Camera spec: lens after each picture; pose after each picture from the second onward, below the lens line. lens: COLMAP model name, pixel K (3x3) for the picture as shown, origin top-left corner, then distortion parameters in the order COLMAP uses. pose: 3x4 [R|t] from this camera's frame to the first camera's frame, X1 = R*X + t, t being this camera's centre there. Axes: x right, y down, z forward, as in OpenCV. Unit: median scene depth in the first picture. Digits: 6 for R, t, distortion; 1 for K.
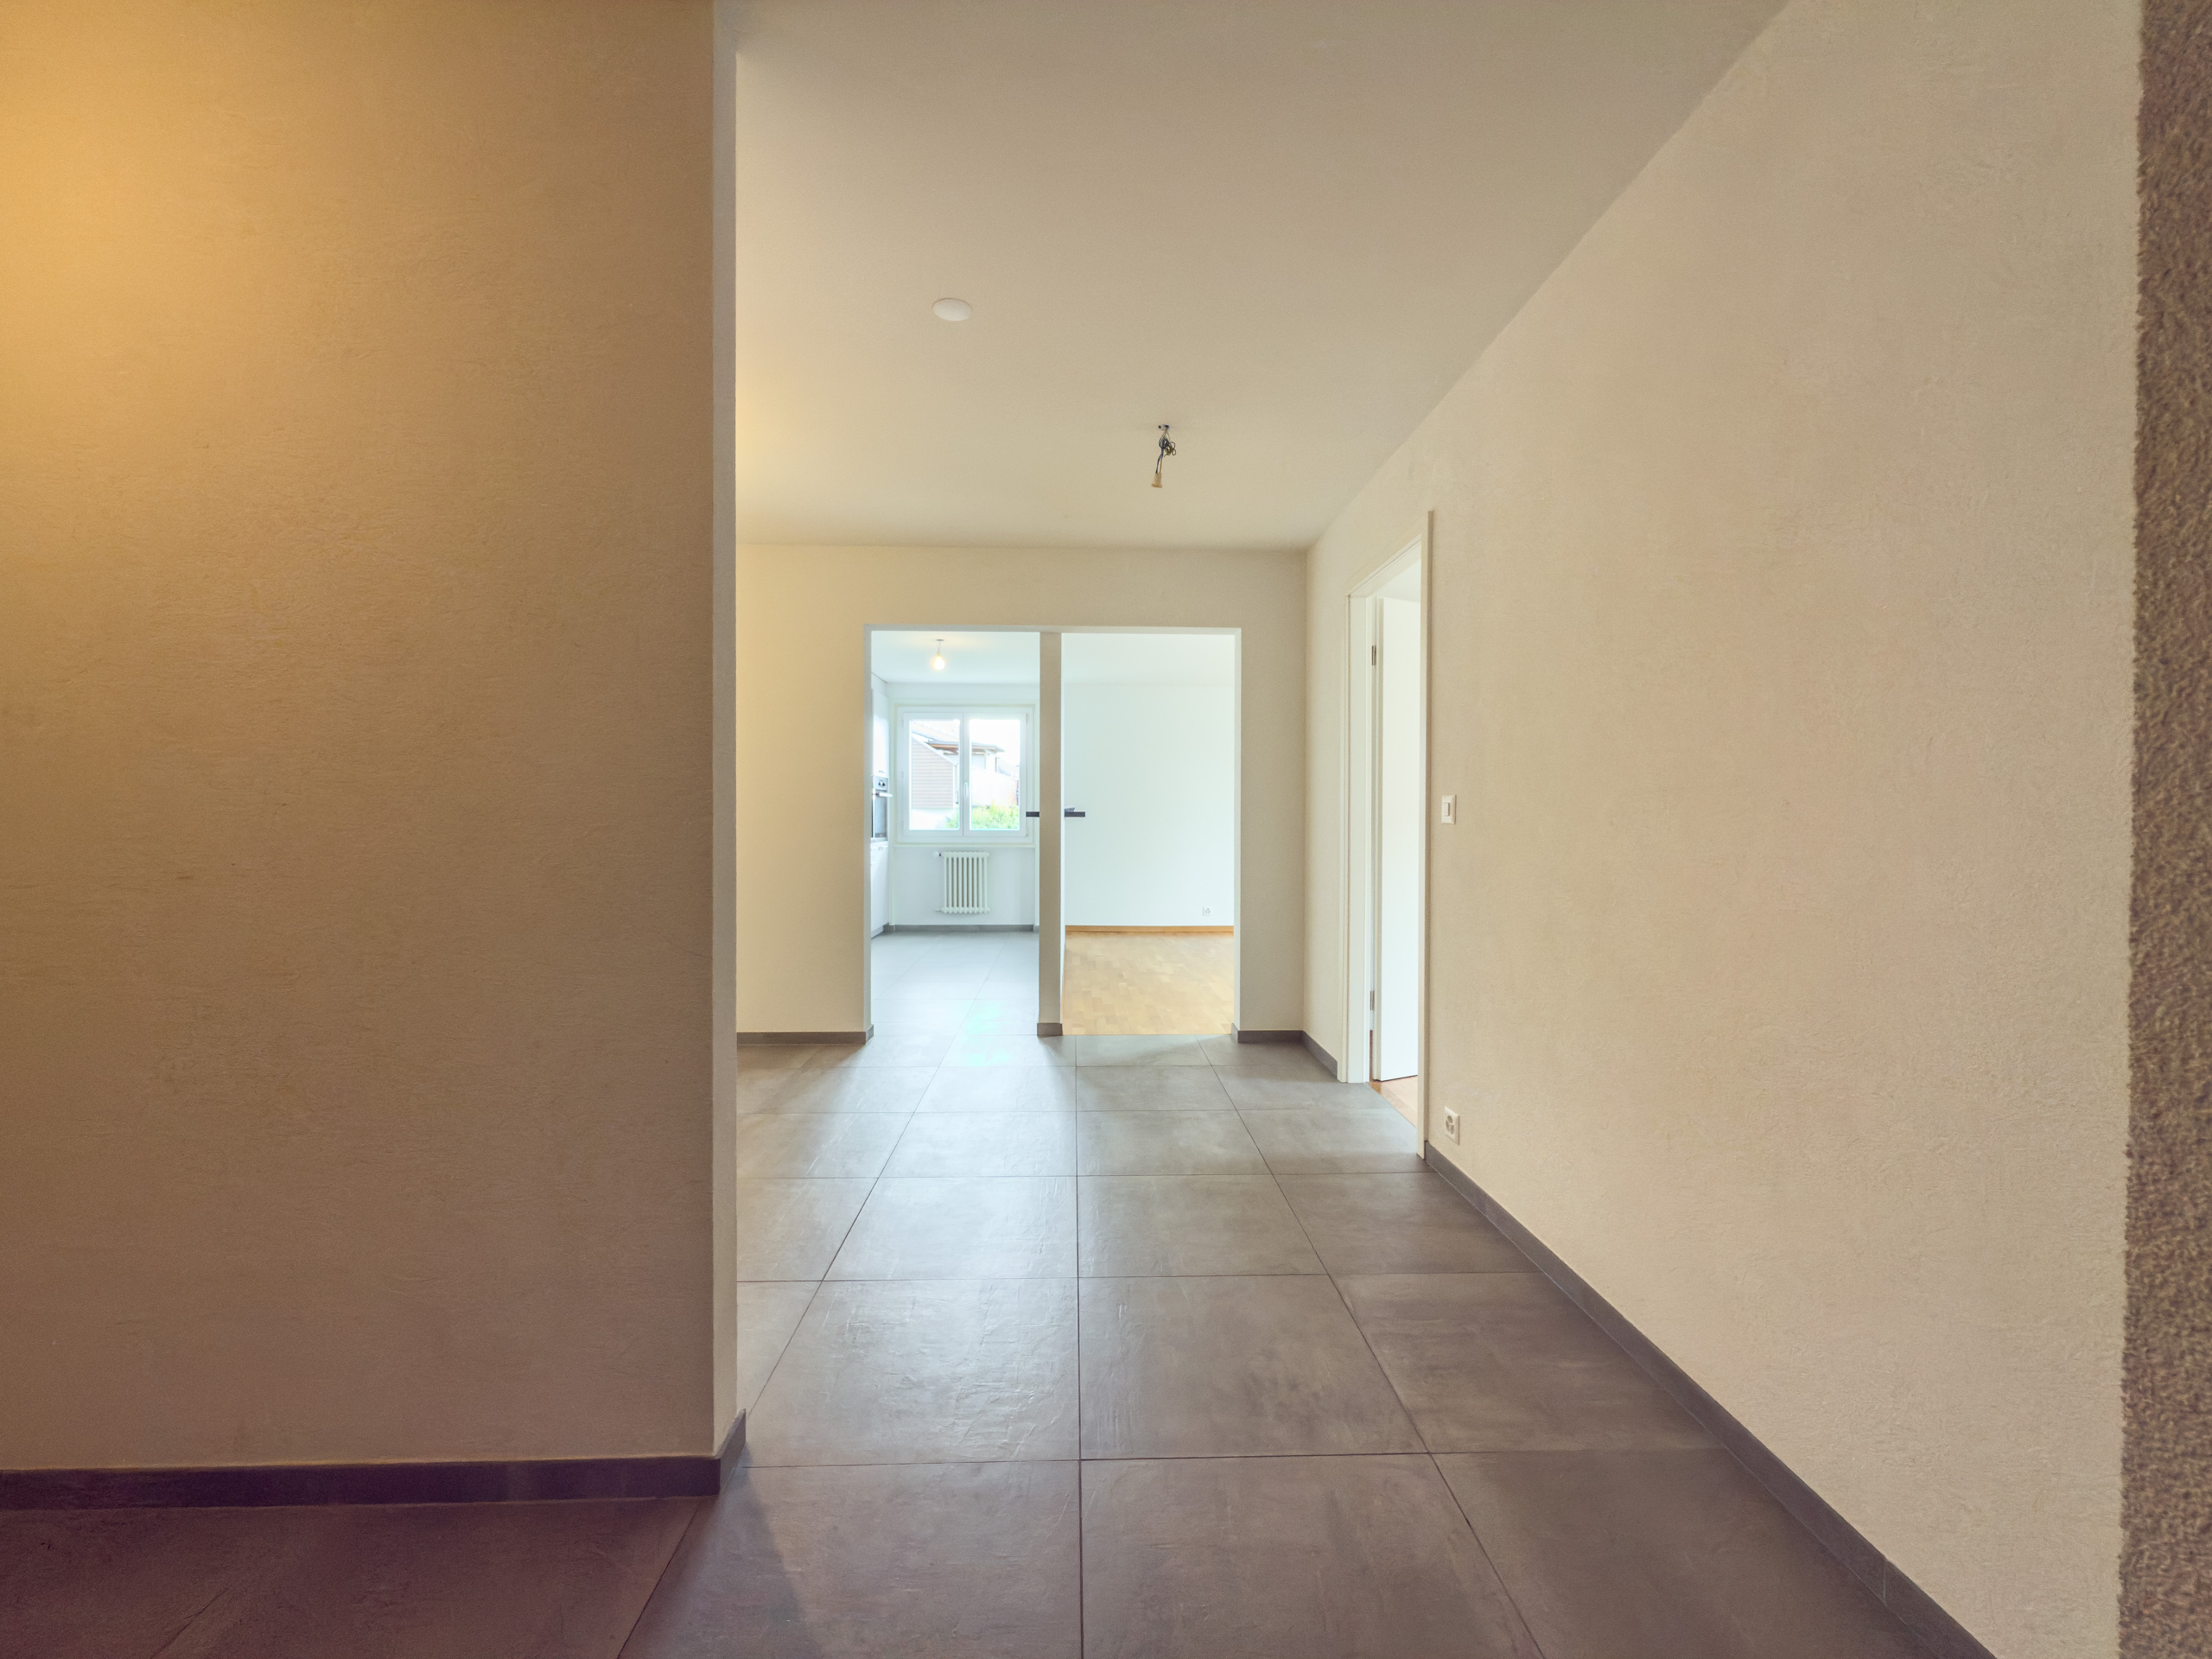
lens RADIAL K [[928.0, 0, 1090.6], [0, 928.0, 826.1], [0, 0, 1]] dist [-0.000436, 0.000319]
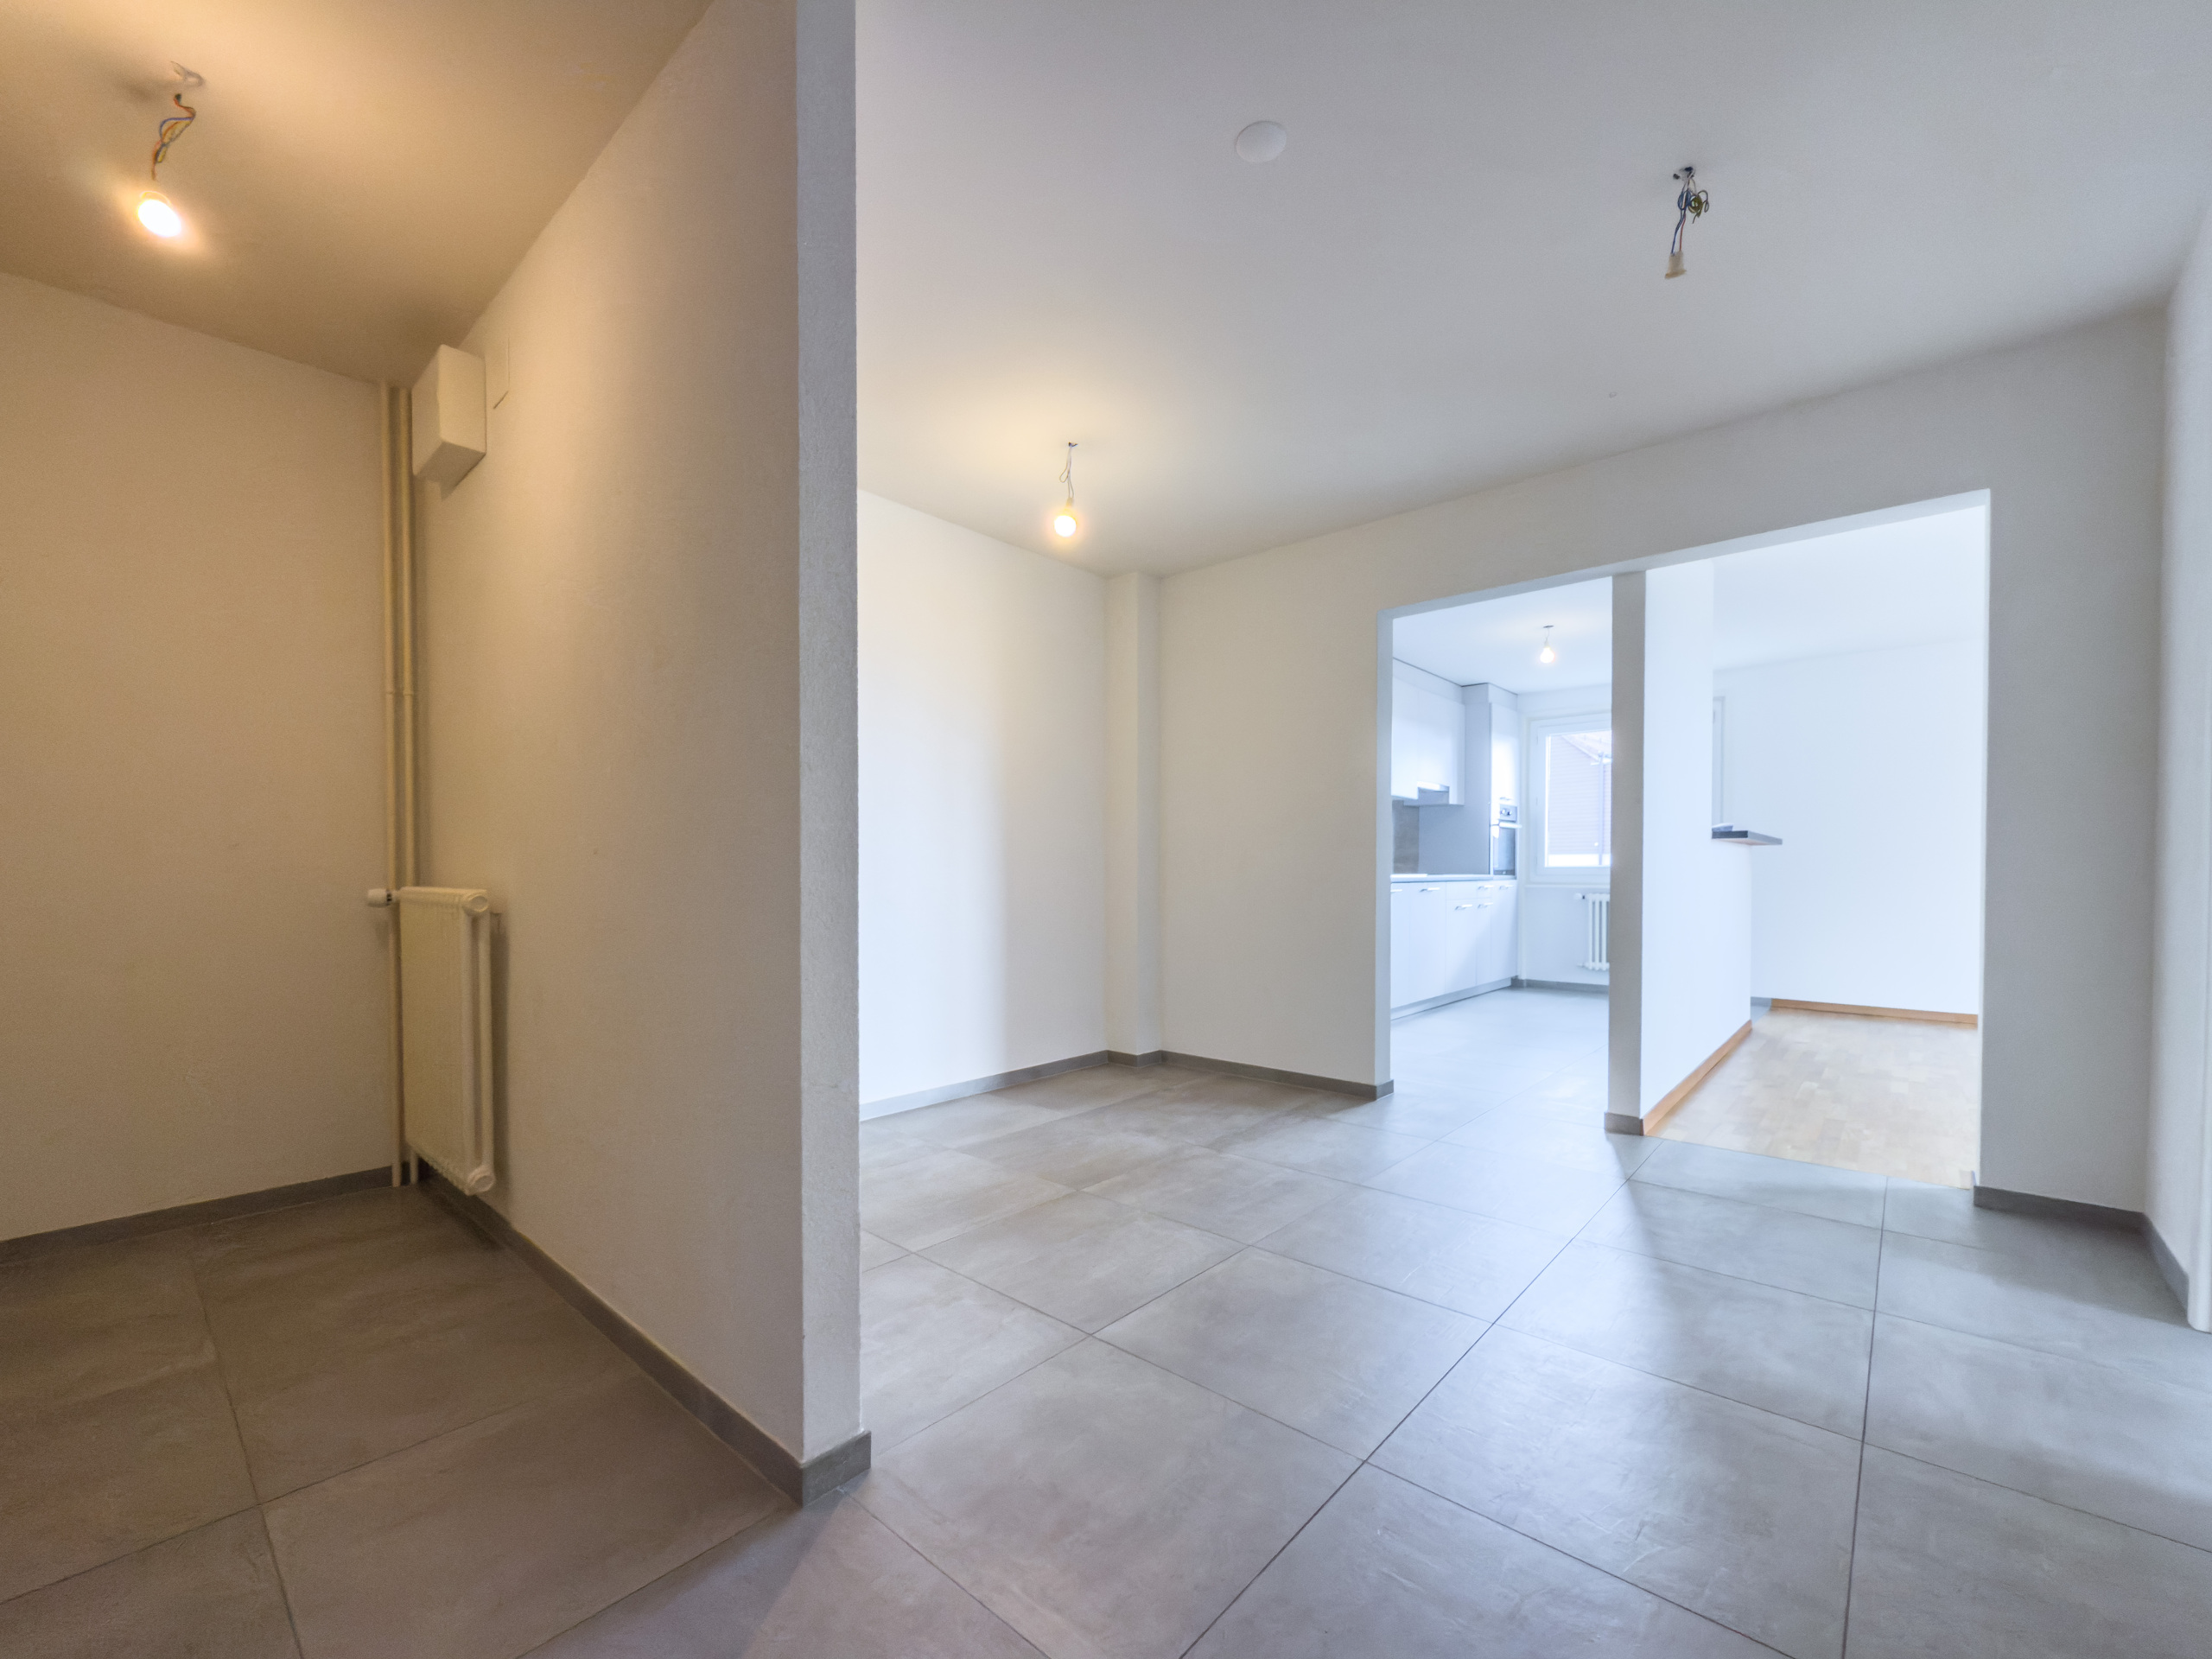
lens RADIAL K [[928.0, 0, 1077.7], [0, 928.0, 887.4], [0, 0, 1]] dist [-0.000436, 0.000319]
pose [[0.715570, 0.010615, -0.698461, 0.160860], [-0.005773, 0.999940, 0.009282, 0.031419], [0.698517, -0.002610, 0.715588, 0.191537]]
